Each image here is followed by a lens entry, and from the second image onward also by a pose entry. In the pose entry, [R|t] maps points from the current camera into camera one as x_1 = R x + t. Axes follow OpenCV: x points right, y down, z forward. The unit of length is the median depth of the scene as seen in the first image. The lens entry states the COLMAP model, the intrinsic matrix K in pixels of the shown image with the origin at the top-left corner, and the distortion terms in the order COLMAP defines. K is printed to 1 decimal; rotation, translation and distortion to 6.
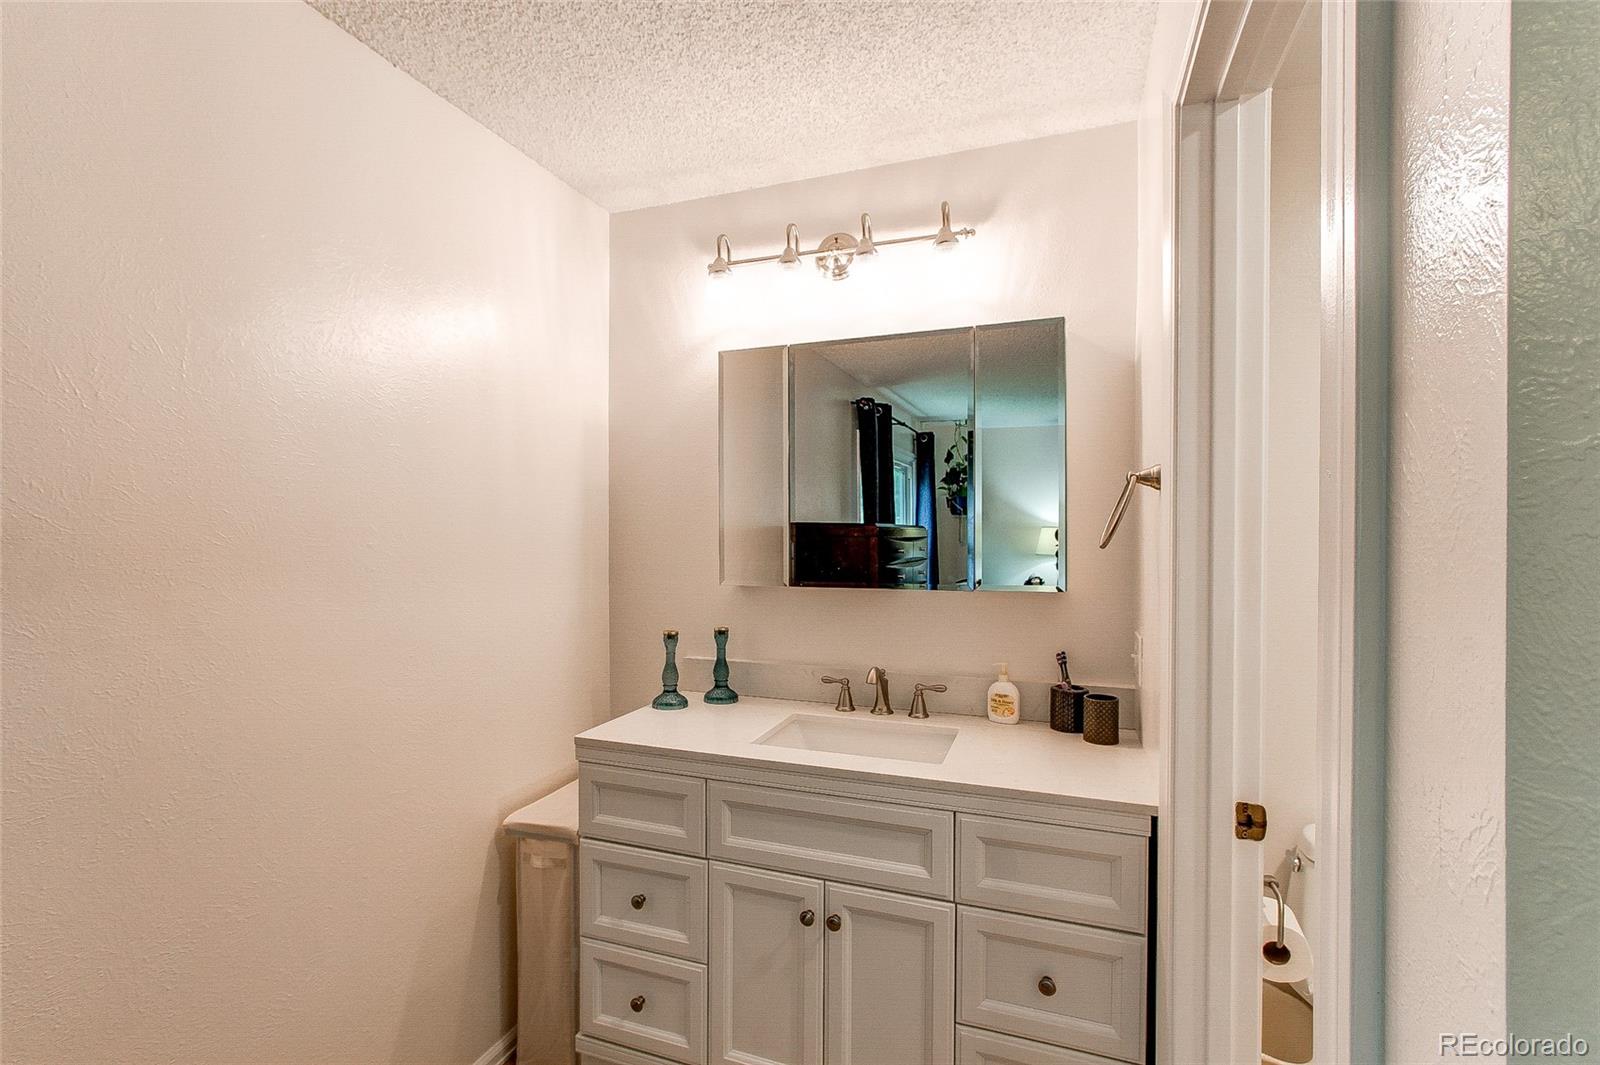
lens RADIAL K [[725.7, 0, 786.9], [0, 725.7, 540.9], [0, 0, 1]] dist [-0.005135, -0.000332]
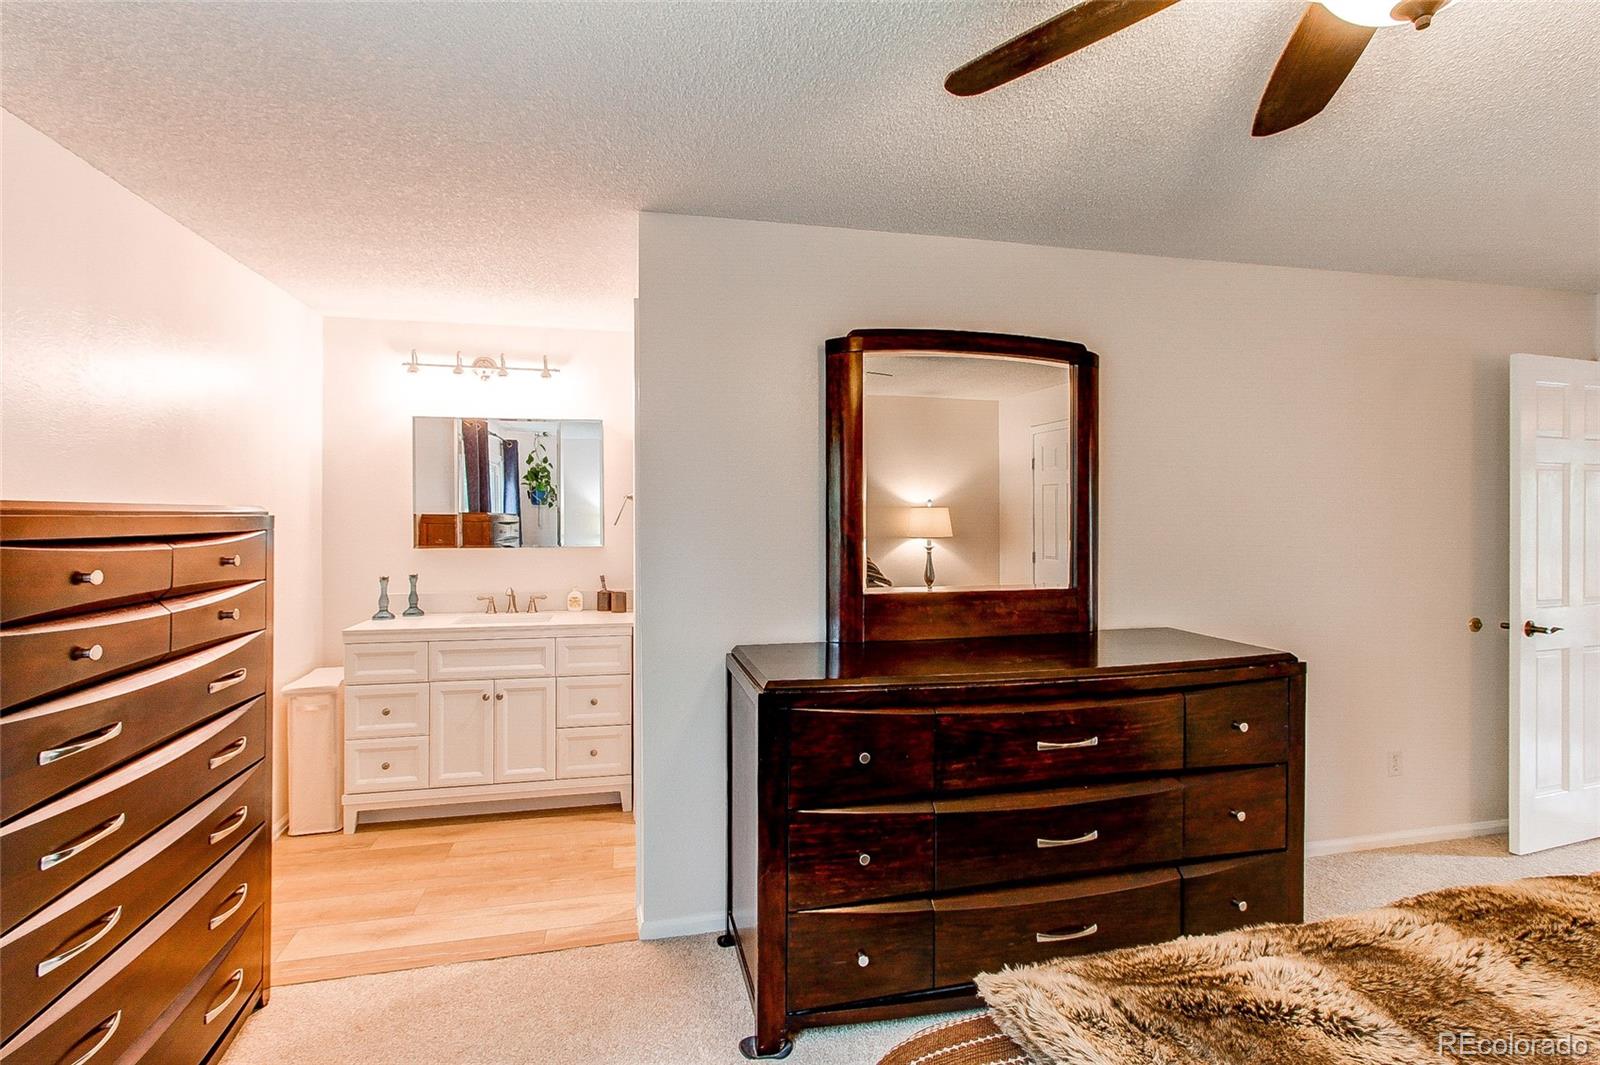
lens RADIAL K [[725.7, 0, 790.0], [0, 725.7, 526.4], [0, 0, 1]] dist [-0.005135, -0.000332]
pose [[0.834503, -0.004064, 0.550989, -0.305245], [0.003957, 0.999991, 0.001382, 0.007950], [-0.550990, 0.001027, 0.834512, -0.986170]]
